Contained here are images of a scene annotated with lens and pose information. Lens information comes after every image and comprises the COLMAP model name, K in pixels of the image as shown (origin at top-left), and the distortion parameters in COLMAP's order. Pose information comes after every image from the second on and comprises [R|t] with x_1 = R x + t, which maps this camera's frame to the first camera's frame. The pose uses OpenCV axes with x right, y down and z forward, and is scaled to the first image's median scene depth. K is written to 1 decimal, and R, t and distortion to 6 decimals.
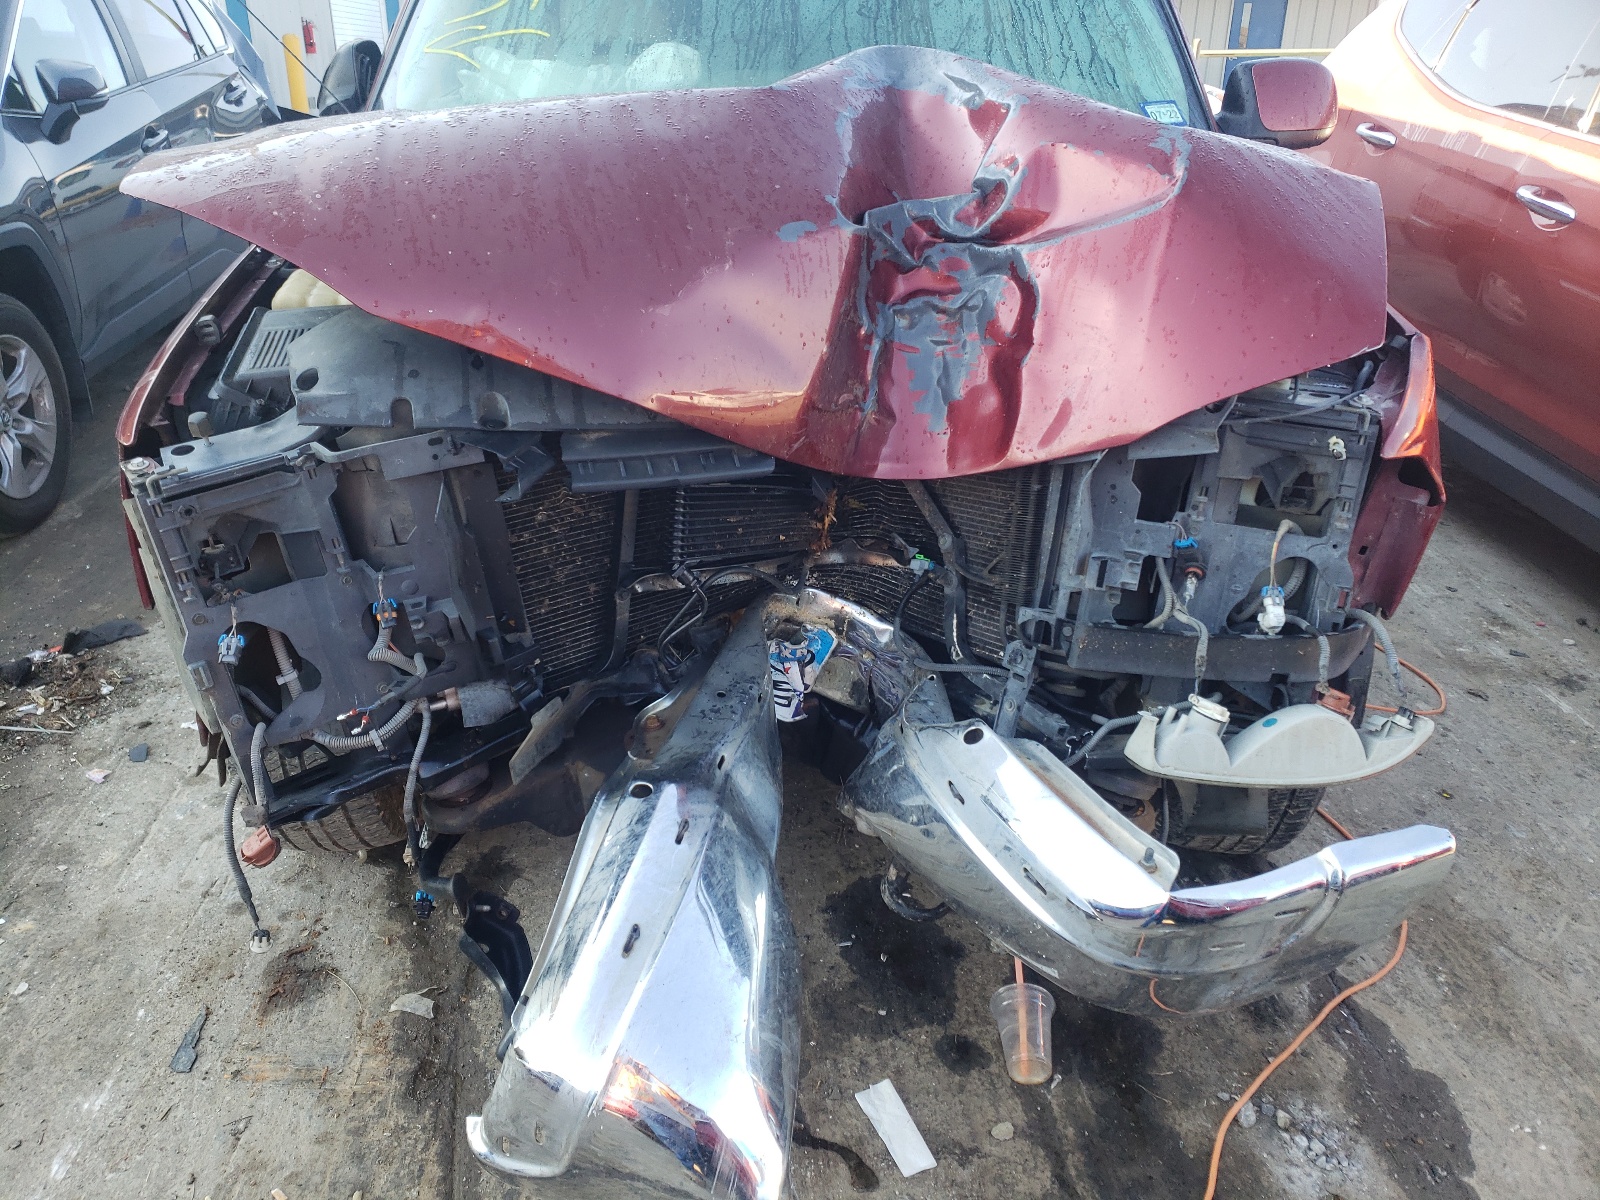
lens RADIAL K [[1221.7, 0, 796.6], [0, 1221.7, 606.1], [0, 0, 1]] dist [0.055832, -0.034982]
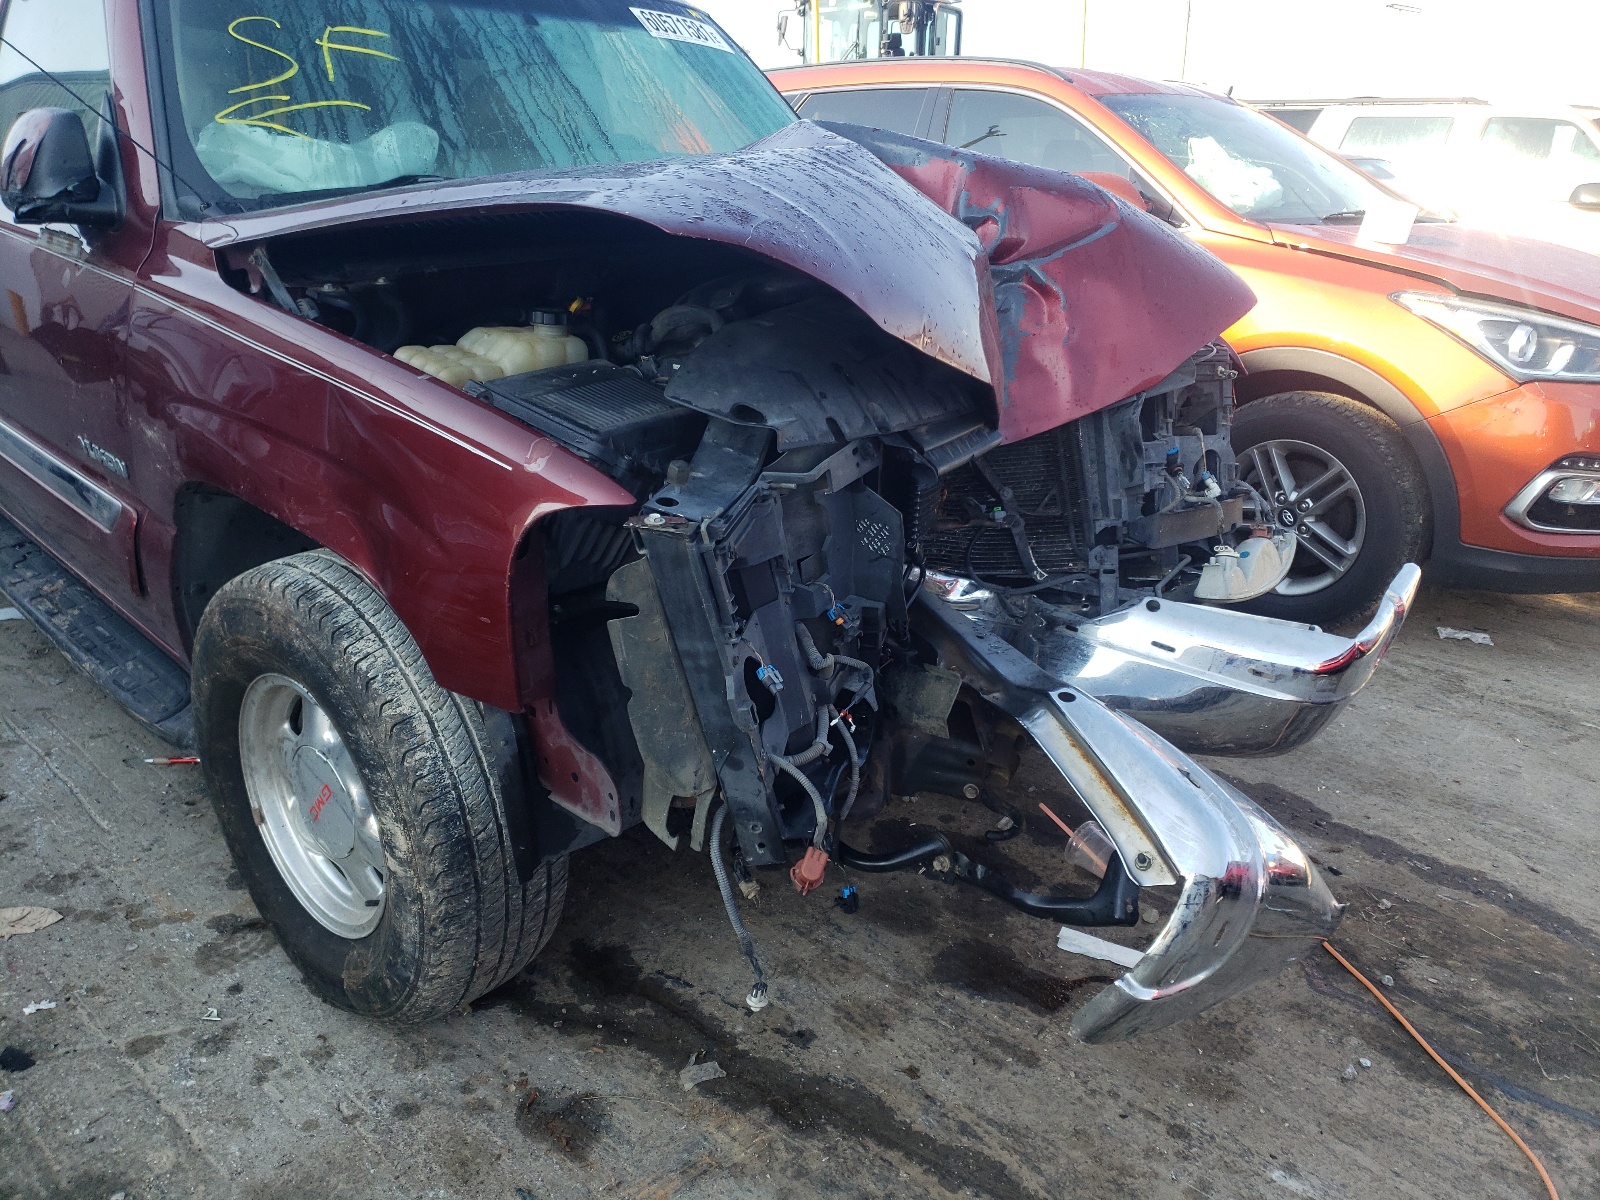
lens RADIAL K [[1228.4, 0, 813.4], [0, 1228.4, 600.3], [0, 0, 1]] dist [0.035691, -0.007804]
pose [[0.728772, -0.232613, 0.644036, -0.918251], [0.282879, 0.958798, 0.026201, -0.038755], [-0.623595, 0.163089, 0.764546, 0.169838]]
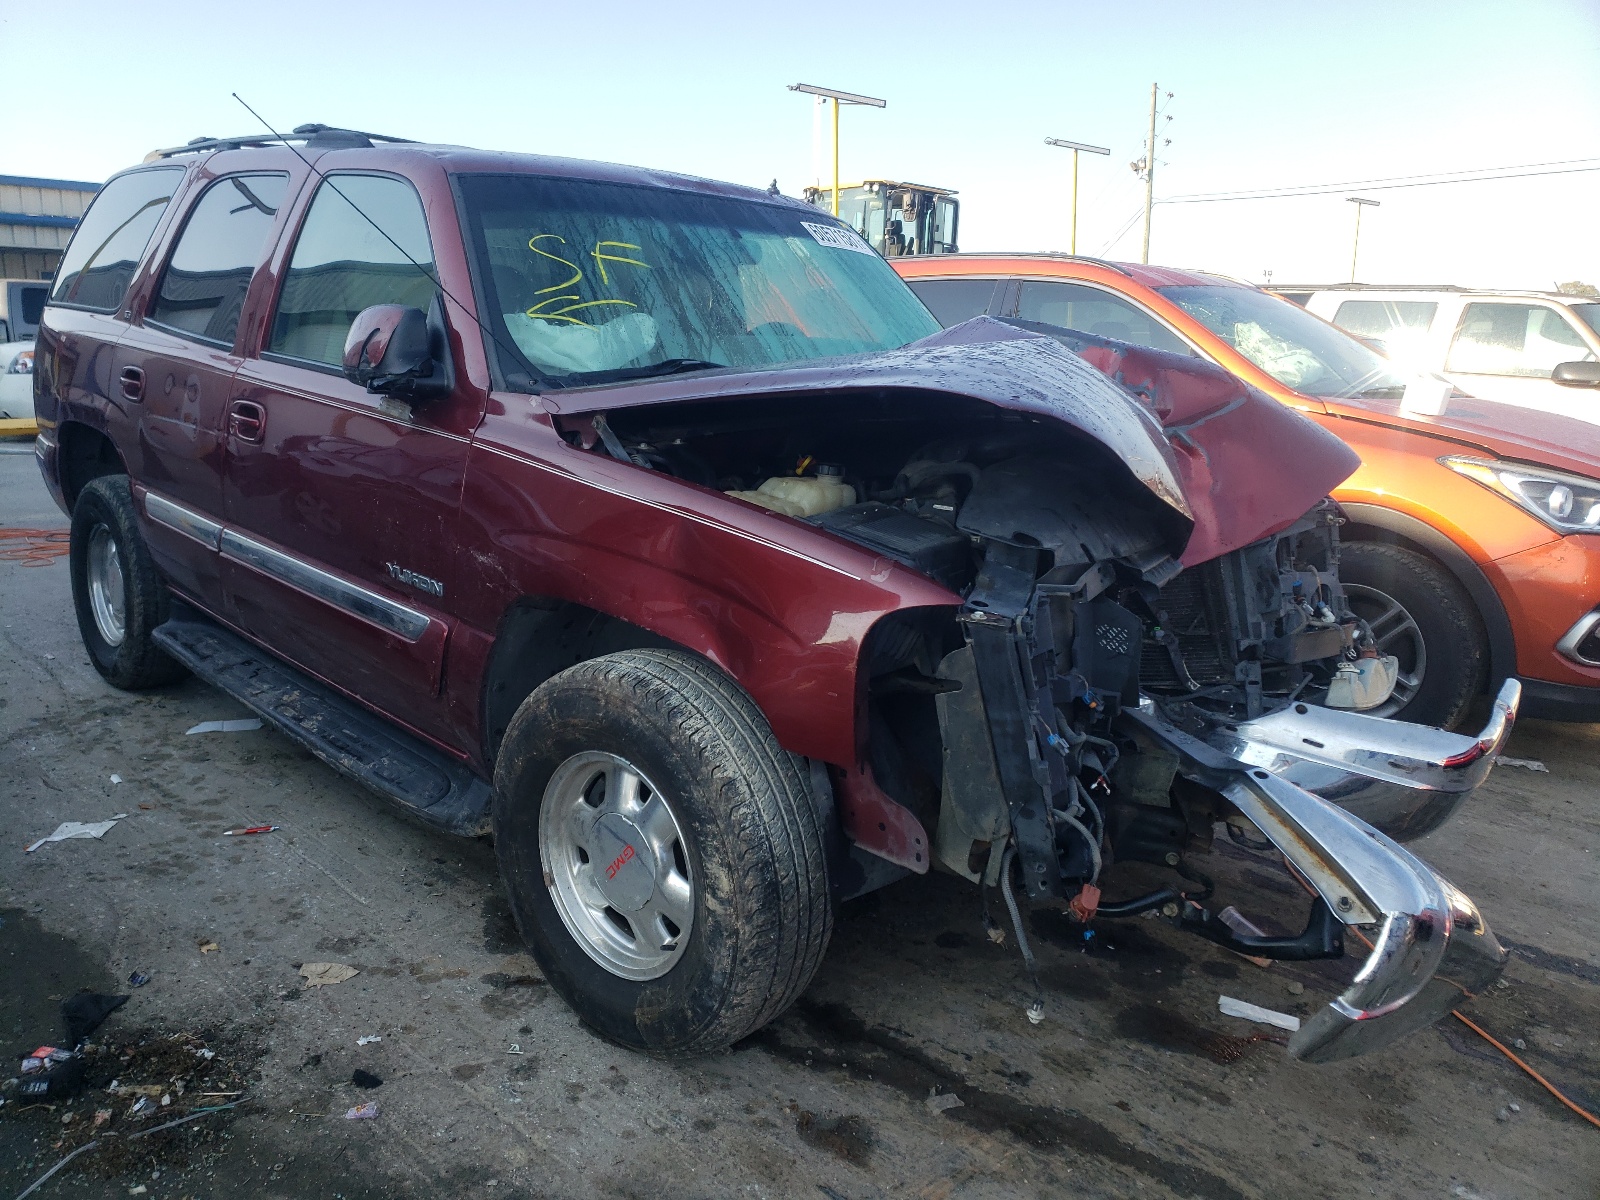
lens RADIAL K [[1221.7, 0, 784.6], [0, 1221.7, 587.3], [0, 0, 1]] dist [0.055832, -0.034982]
pose [[0.734687, -0.135968, 0.664641, -1.293364], [0.272837, 0.956205, -0.105977, -0.056157], [-0.621124, 0.259199, 0.739609, 0.158193]]
